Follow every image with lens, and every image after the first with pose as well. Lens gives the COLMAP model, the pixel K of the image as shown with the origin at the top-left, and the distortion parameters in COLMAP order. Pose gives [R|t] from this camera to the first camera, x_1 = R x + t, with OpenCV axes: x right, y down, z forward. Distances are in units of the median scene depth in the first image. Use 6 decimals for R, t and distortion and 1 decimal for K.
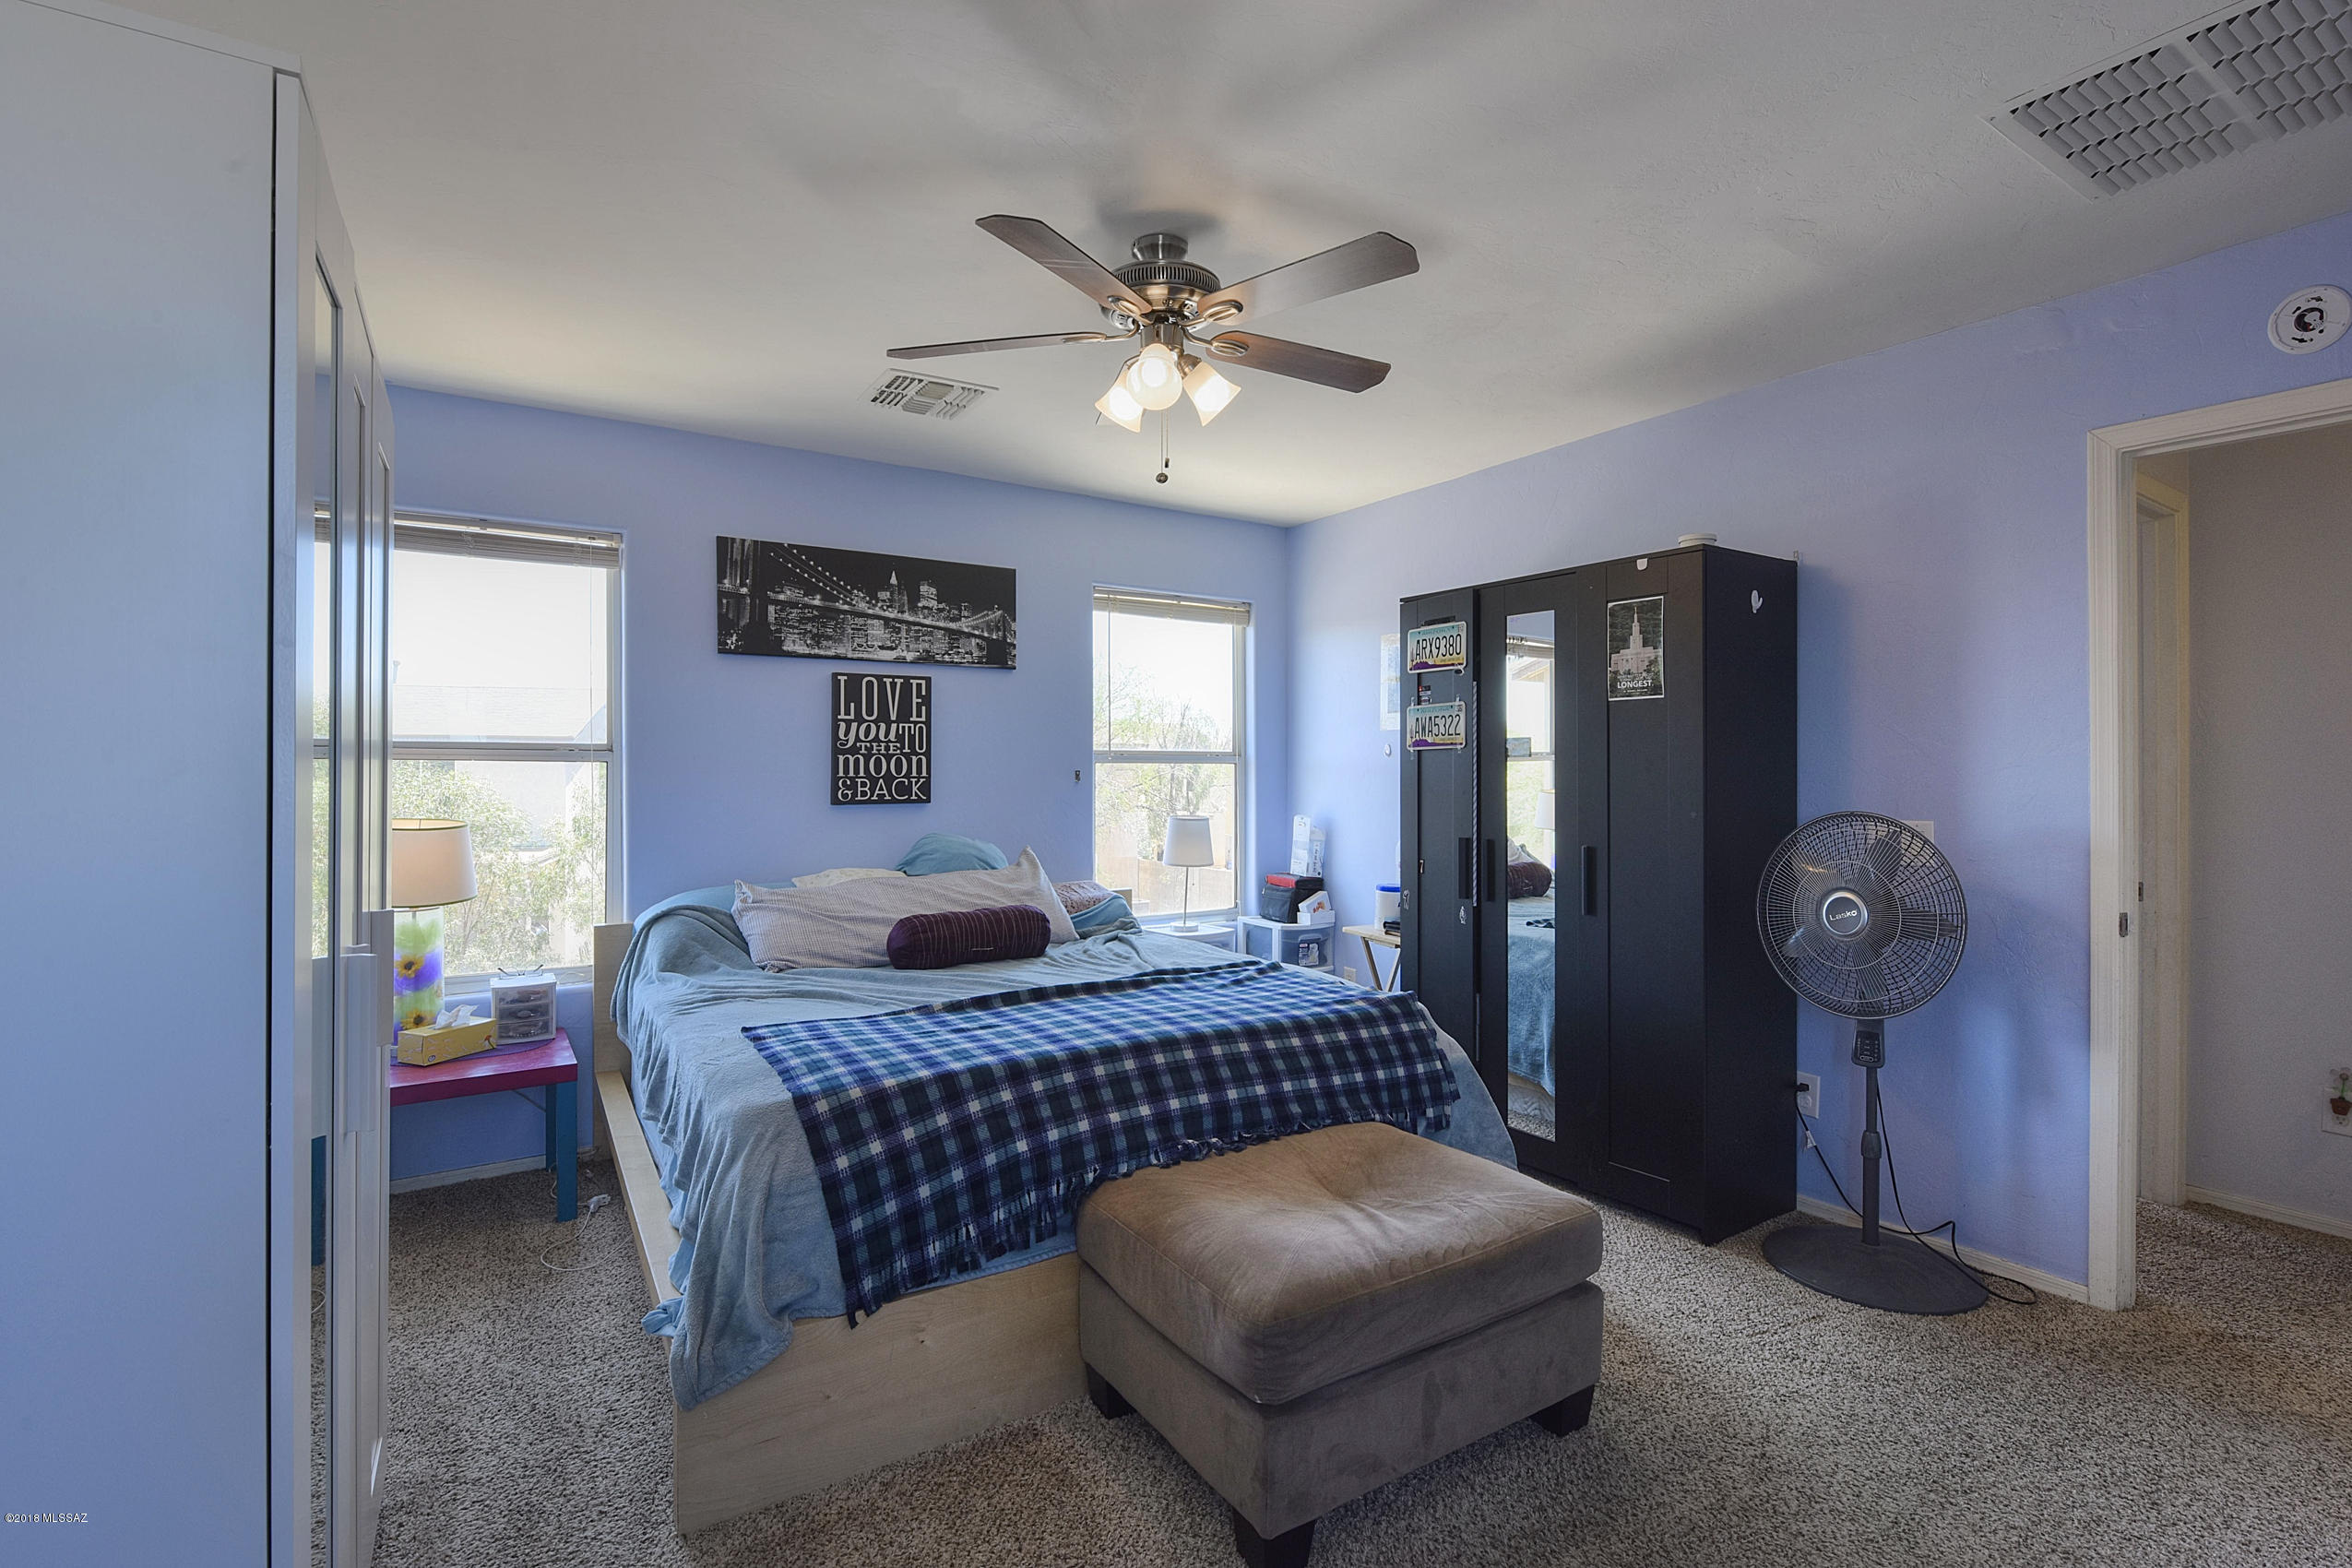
lens RADIAL K [[1087.9, 0, 1191.7], [0, 1087.9, 761.5], [0, 0, 1]] dist [-0.000120, -0.011777]
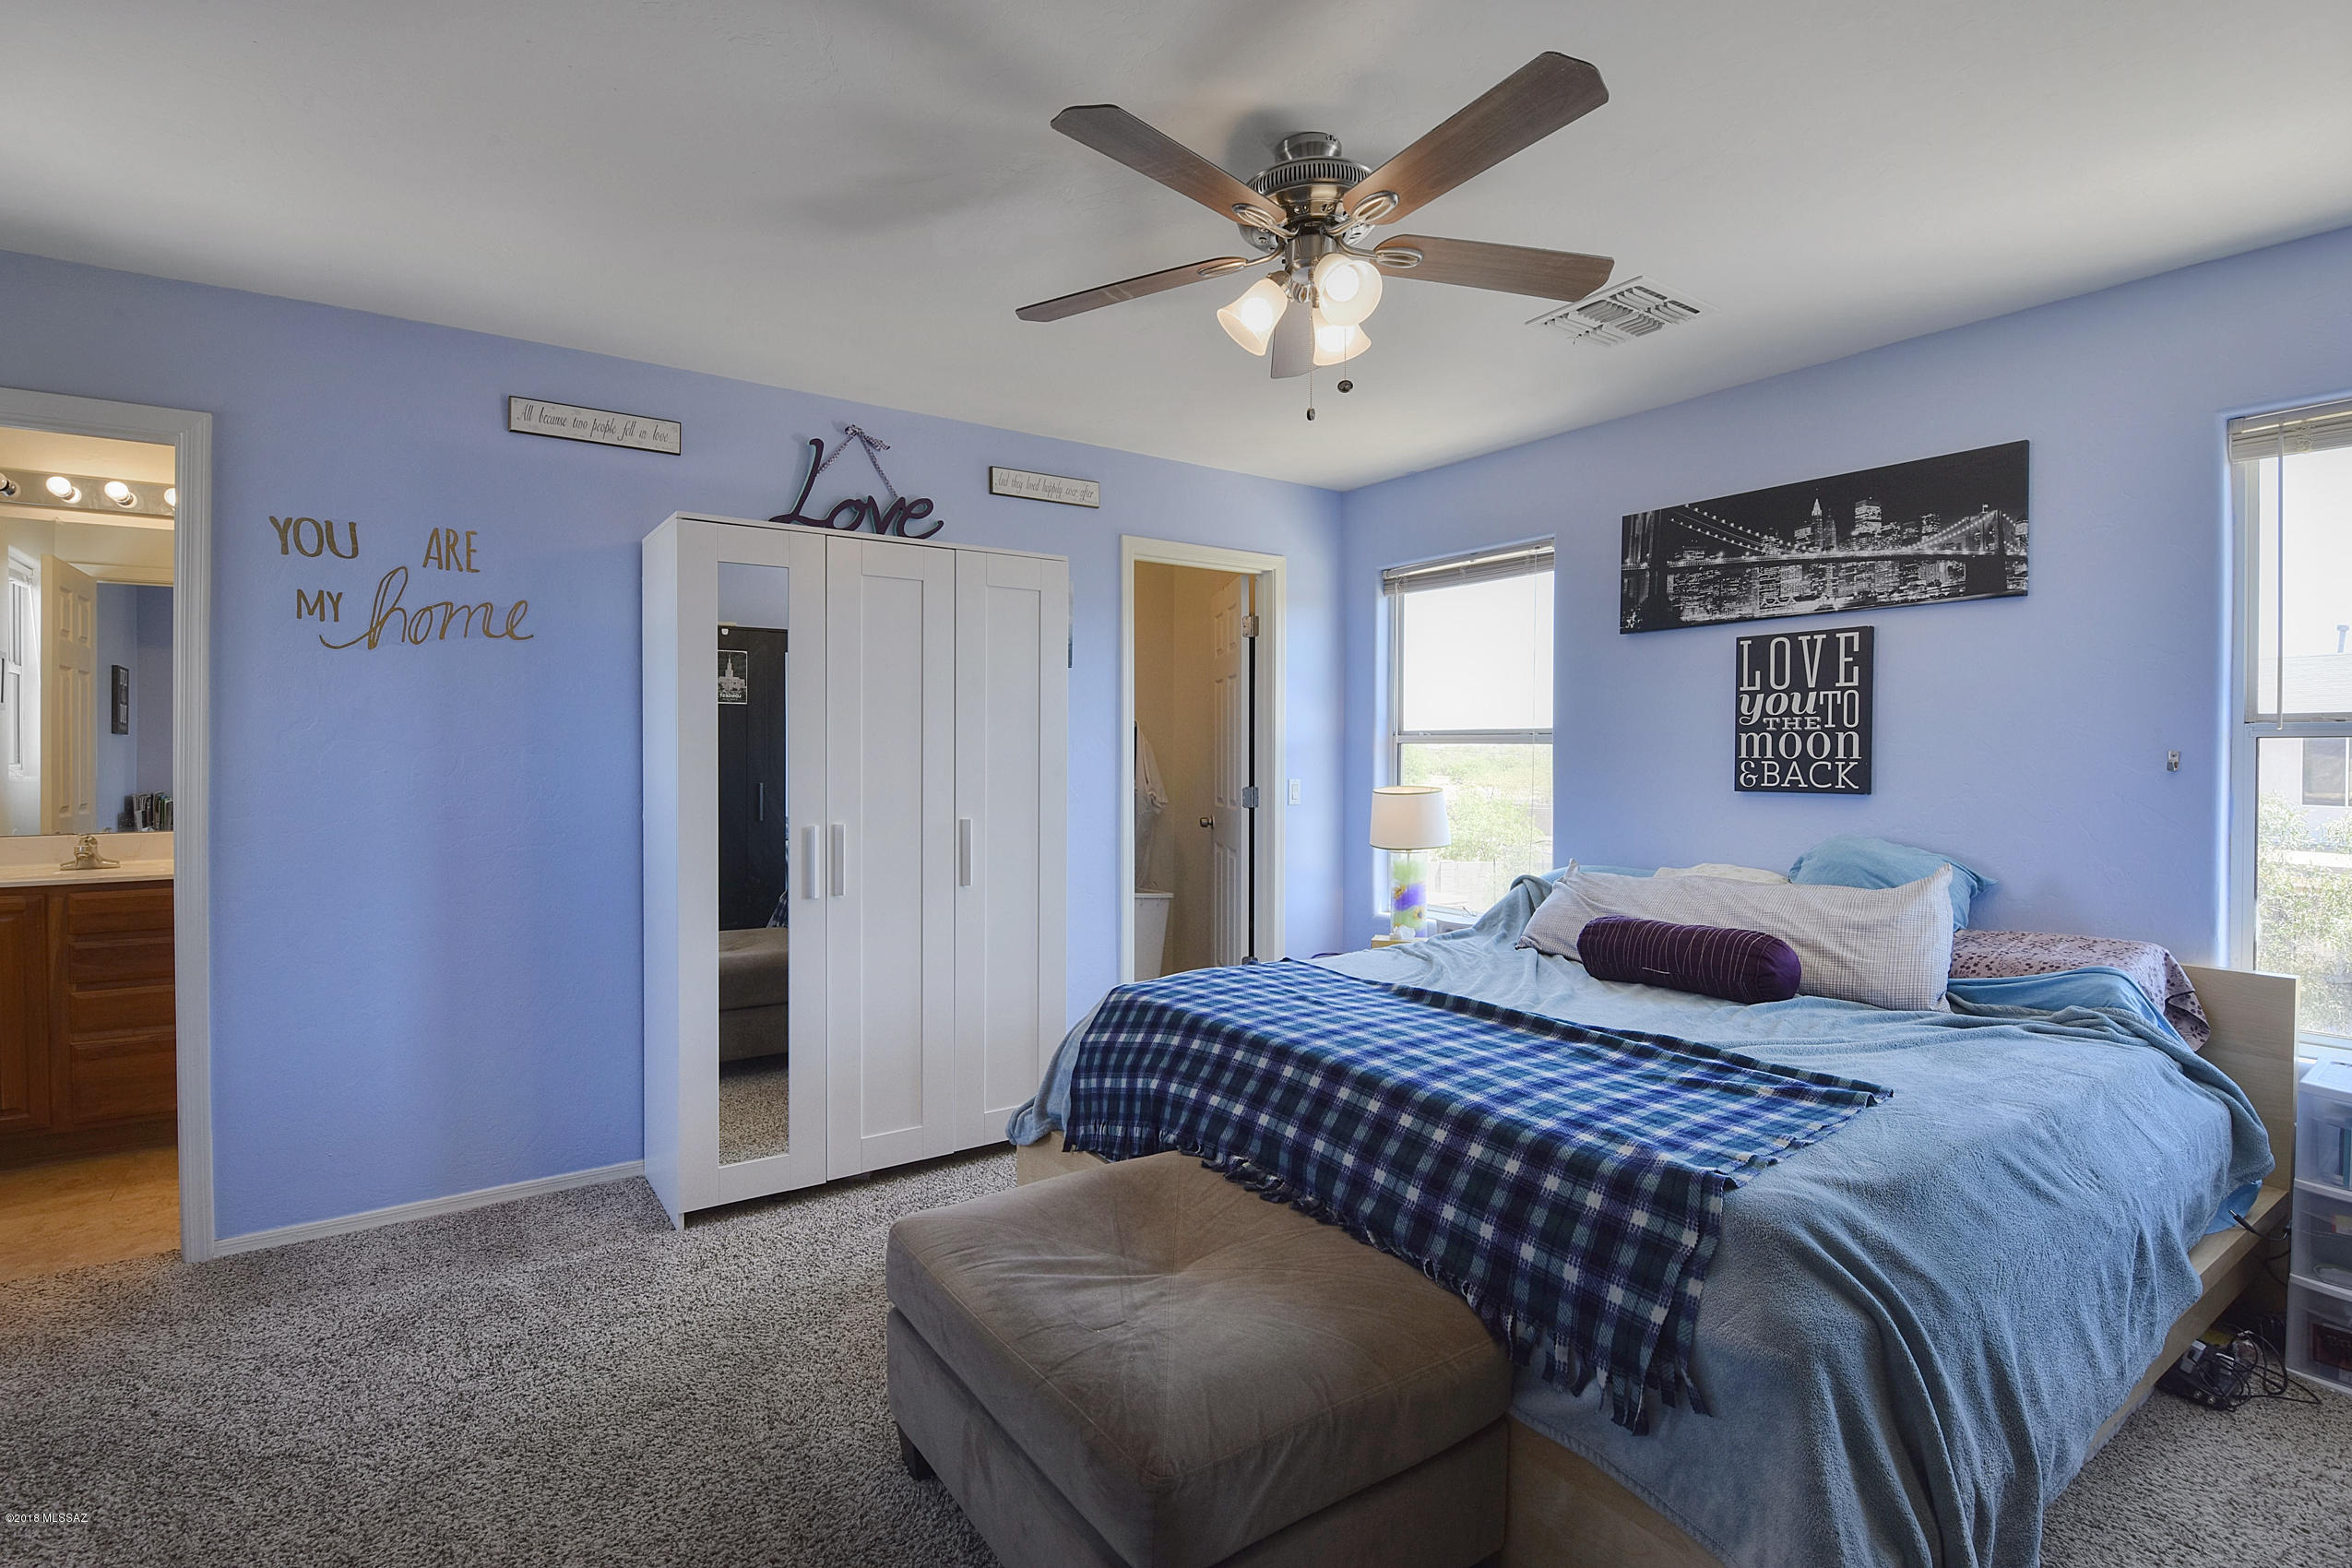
lens RADIAL K [[1087.9, 0, 1191.7], [0, 1087.9, 761.5], [0, 0, 1]] dist [-0.000120, -0.011777]
pose [[0.039084, 0.008599, -0.999199, 0.507475], [0.009091, 0.999919, 0.008961, 0.004677], [0.999195, -0.009434, 0.039002, 0.522011]]
